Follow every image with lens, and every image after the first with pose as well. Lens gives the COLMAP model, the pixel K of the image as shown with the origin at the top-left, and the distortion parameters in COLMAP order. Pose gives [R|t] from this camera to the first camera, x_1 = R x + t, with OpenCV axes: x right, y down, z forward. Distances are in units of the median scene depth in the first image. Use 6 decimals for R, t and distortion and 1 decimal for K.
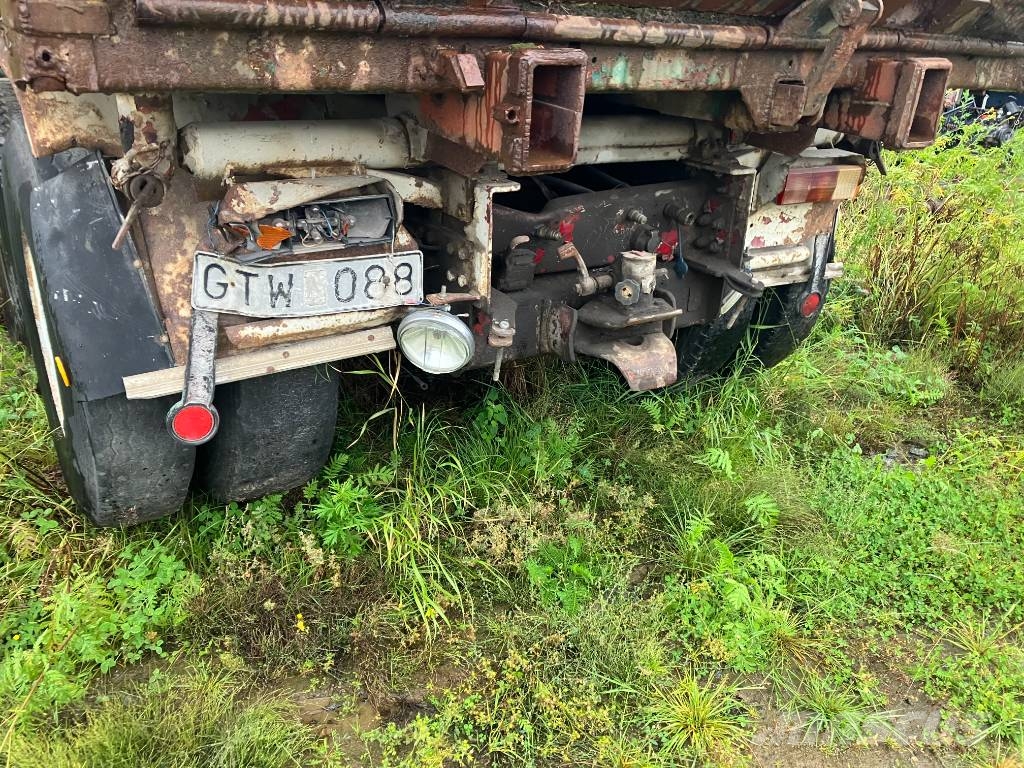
lens RADIAL K [[843.3, 0, 508.1], [0, 843.3, 398.1], [0, 0, 1]] dist [0.062768, -0.100305]
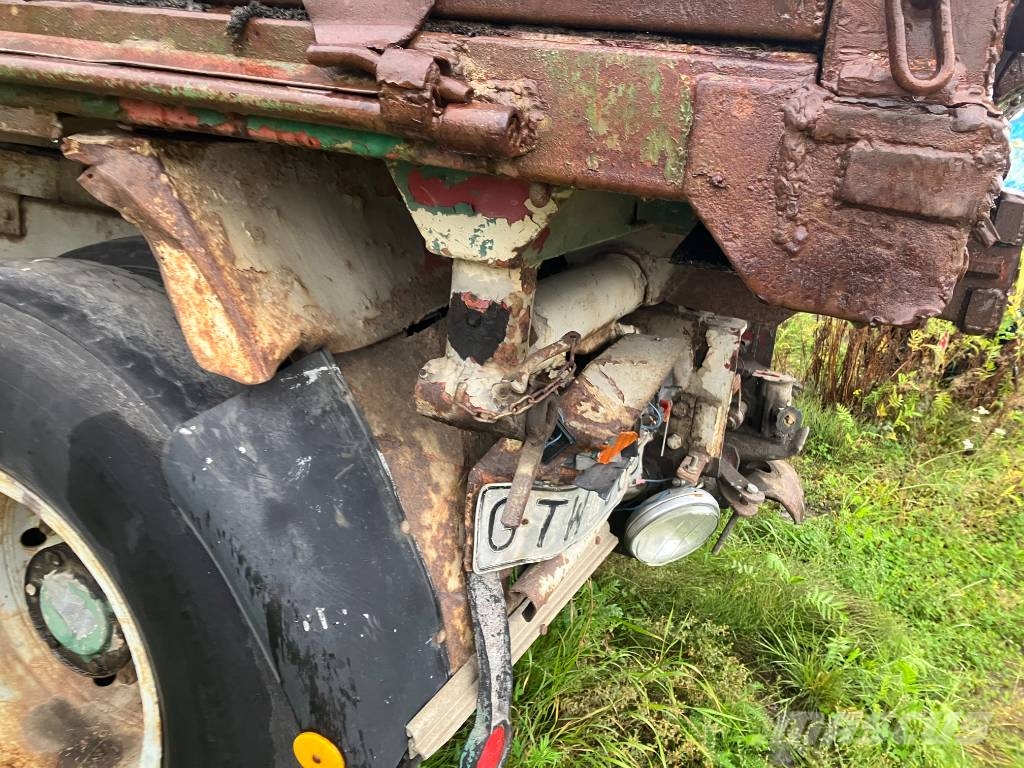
lens RADIAL K [[846.4, 0, 535.7], [0, 846.4, 374.2], [0, 0, 1]] dist [0.038610, -0.046387]
pose [[0.819873, -0.135623, 0.556251, -0.628161], [0.178925, 0.983572, -0.023912, -0.216079], [-0.543870, 0.119132, 0.830670, 0.415703]]
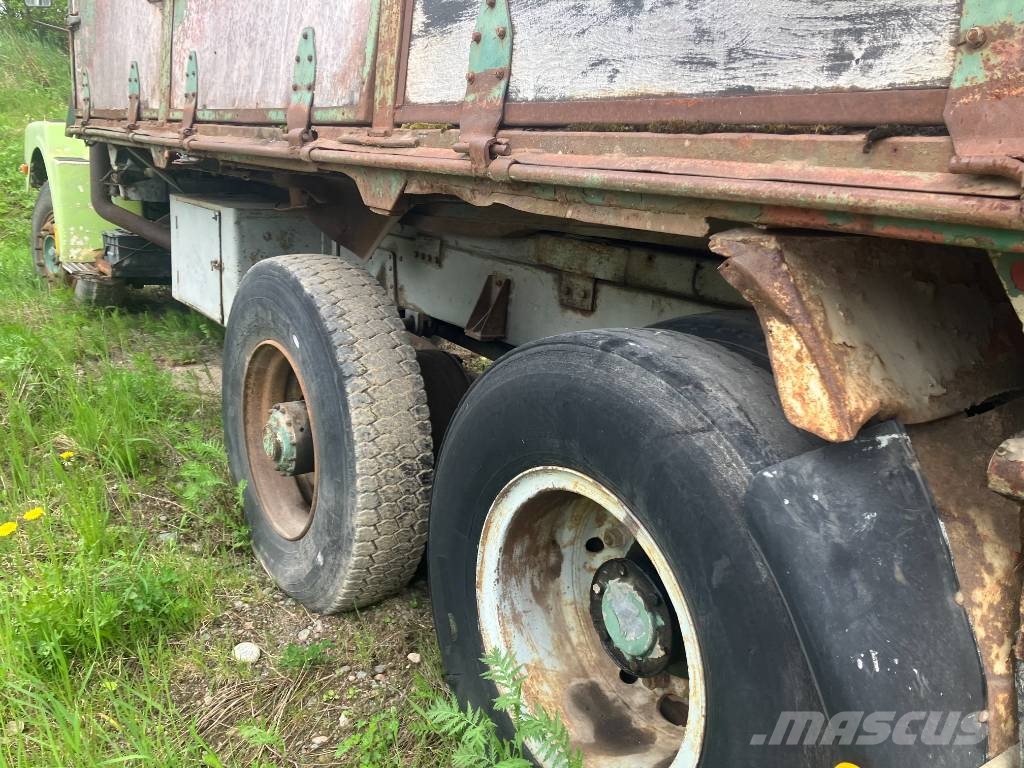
lens RADIAL K [[846.4, 0, 517.0], [0, 846.4, 388.5], [0, 0, 1]] dist [0.038610, -0.046387]
pose [[0.998697, -0.009710, 0.050097, -0.729020], [0.017579, 0.987103, -0.159116, -0.199860], [-0.047906, 0.159789, 0.985988, 0.356345]]
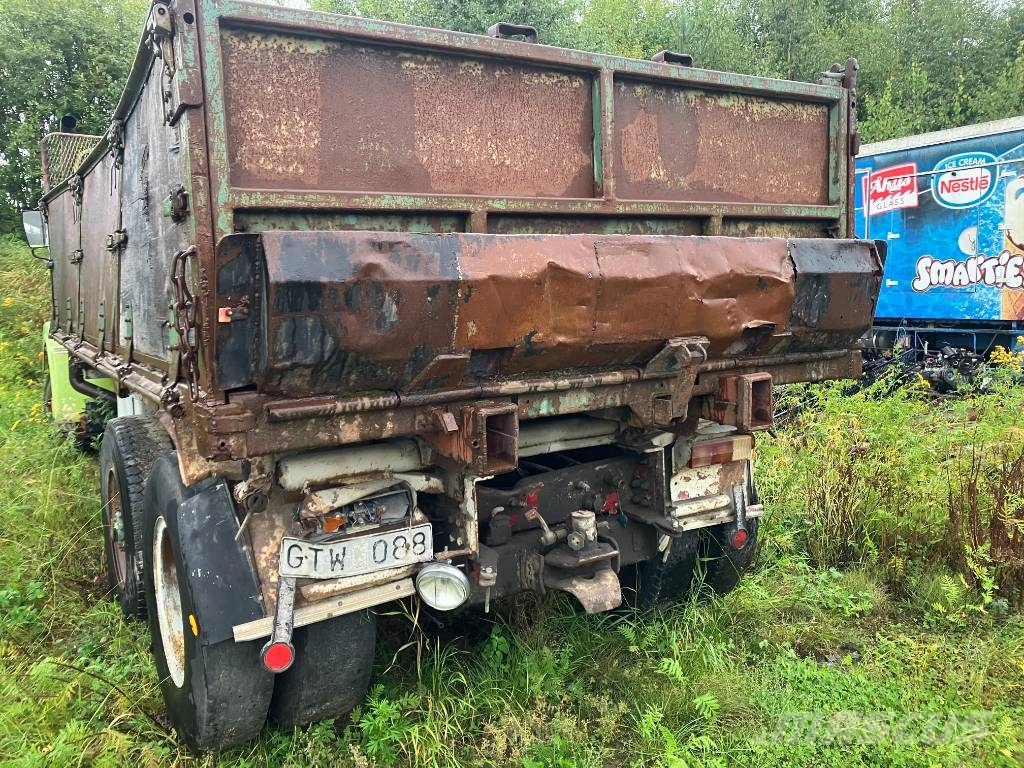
lens RADIAL K [[843.3, 0, 502.2], [0, 843.3, 369.2], [0, 0, 1]] dist [0.062768, -0.100305]
pose [[0.996202, -0.081106, -0.031669, 0.092244], [0.066689, 0.944603, -0.321369, 0.055254], [0.055979, 0.318036, 0.946424, -0.485875]]
